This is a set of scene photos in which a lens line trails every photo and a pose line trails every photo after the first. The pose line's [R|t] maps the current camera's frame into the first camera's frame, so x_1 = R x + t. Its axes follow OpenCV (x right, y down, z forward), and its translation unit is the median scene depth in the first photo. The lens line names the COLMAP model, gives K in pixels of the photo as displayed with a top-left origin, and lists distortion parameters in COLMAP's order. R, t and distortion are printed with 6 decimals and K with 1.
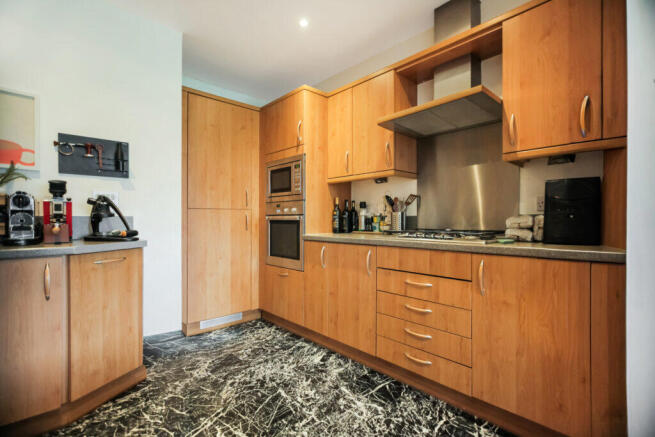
lens RADIAL K [[306.1, 0, 326.4], [0, 306.1, 216.5], [0, 0, 1]] dist [0.009775, 0.002067]
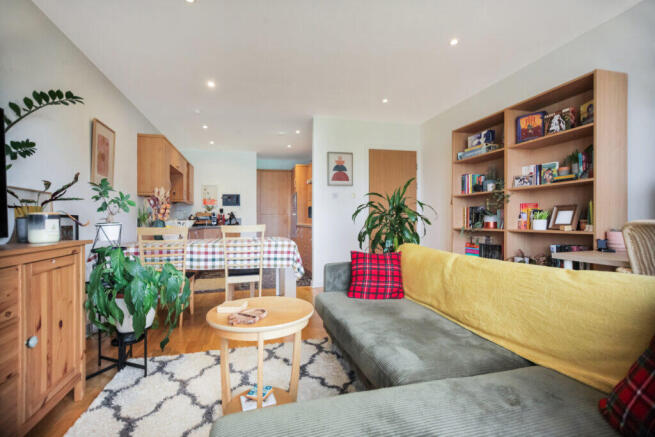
lens RADIAL K [[306.1, 0, 324.0], [0, 306.1, 227.6], [0, 0, 1]] dist [0.009775, 0.002067]
pose [[0.871391, -0.006497, -0.490546, 1.775865], [0.020431, 0.999525, 0.023055, 0.044084], [0.490163, -0.030112, 0.871110, -1.414031]]
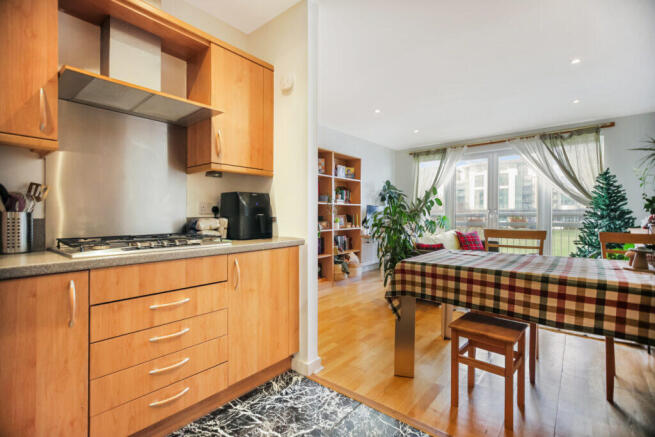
lens RADIAL K [[306.1, 0, 332.0], [0, 306.1, 220.8], [0, 0, 1]] dist [0.009775, 0.002067]
pose [[-0.120001, -0.014609, 0.992666, -0.317112], [-0.002252, 0.999893, 0.014443, -0.007037], [-0.992771, -0.000502, -0.120021, 0.387492]]
